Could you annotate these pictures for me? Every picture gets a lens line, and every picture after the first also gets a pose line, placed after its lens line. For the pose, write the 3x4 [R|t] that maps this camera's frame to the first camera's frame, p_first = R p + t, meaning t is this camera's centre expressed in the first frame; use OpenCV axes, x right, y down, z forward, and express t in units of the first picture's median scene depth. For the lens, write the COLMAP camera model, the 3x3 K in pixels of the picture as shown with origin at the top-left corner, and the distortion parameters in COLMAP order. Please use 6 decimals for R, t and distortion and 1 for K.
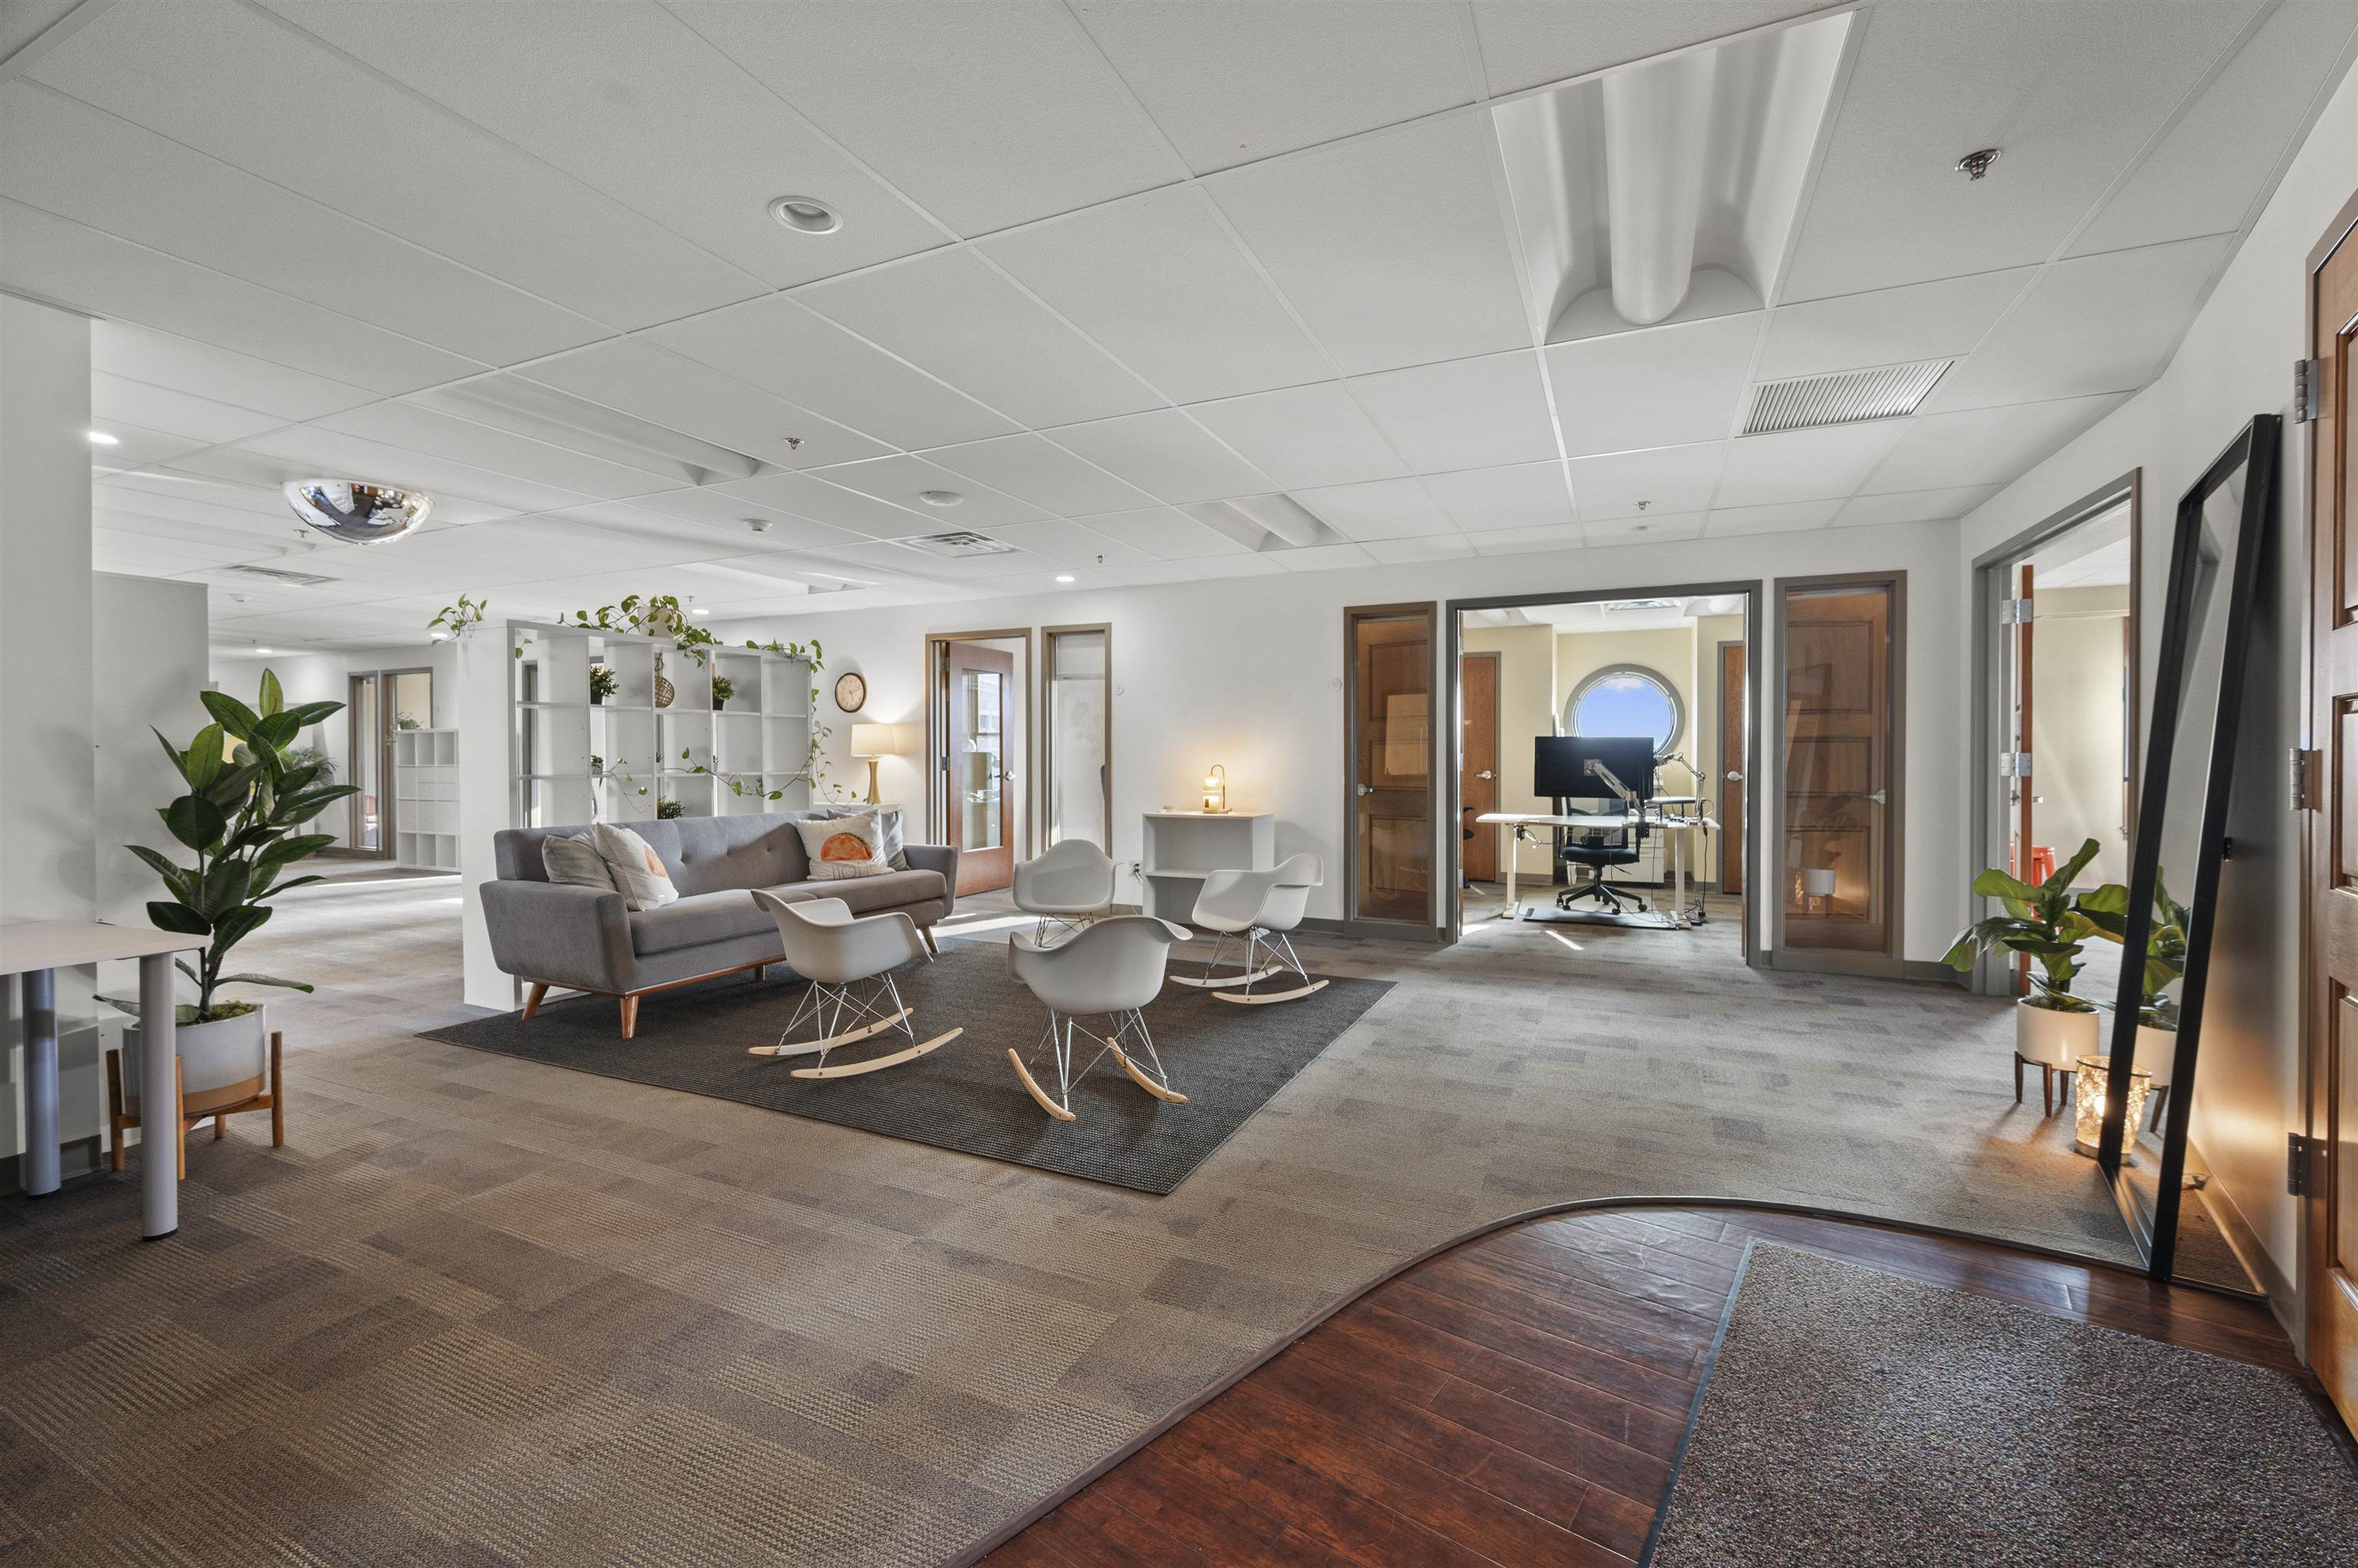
lens RADIAL K [[974.1, 0, 1175.9], [0, 974.1, 771.5], [0, 0, 1]] dist [0.000522, -0.000426]
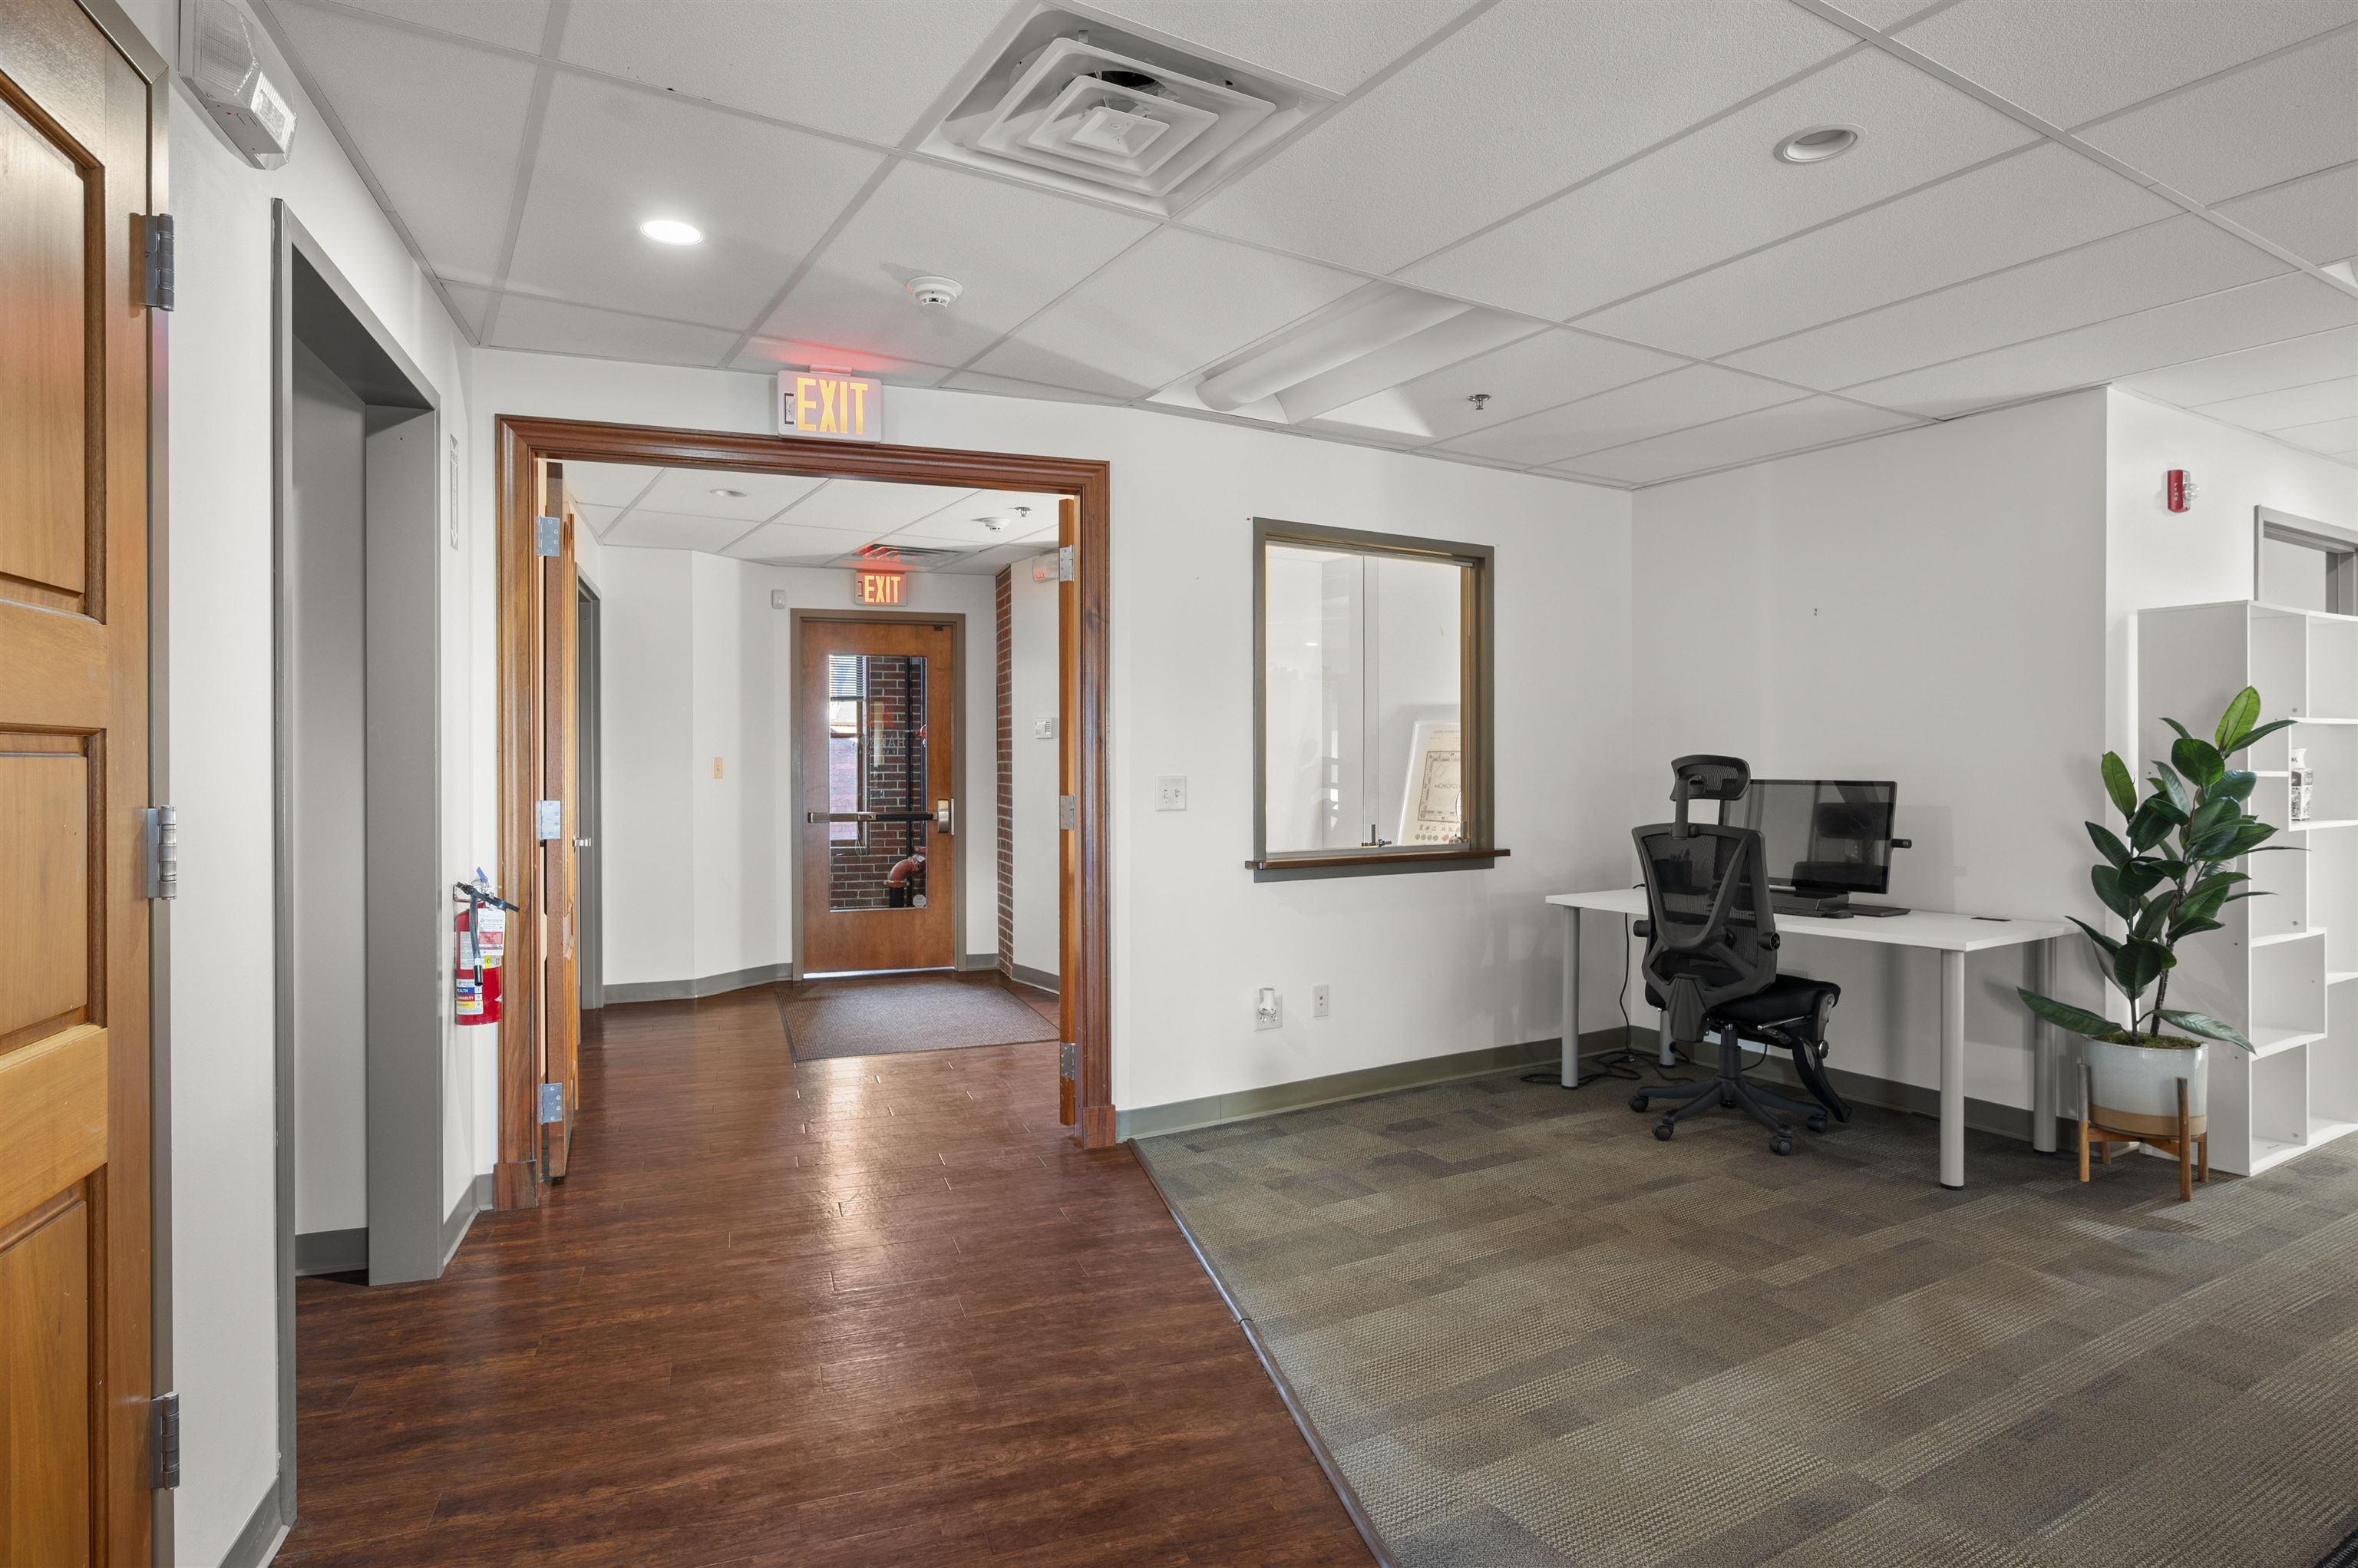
lens RADIAL K [[1278.8, 0, 1177.4], [0, 1278.8, 771.8], [0, 0, 1]] dist [0.001968, 0.000295]
pose [[-0.549260, 0.005391, -0.835634, 0.685067], [-0.011869, 0.999828, 0.014251, -0.031045], [0.835567, 0.017746, -0.549102, 0.959836]]
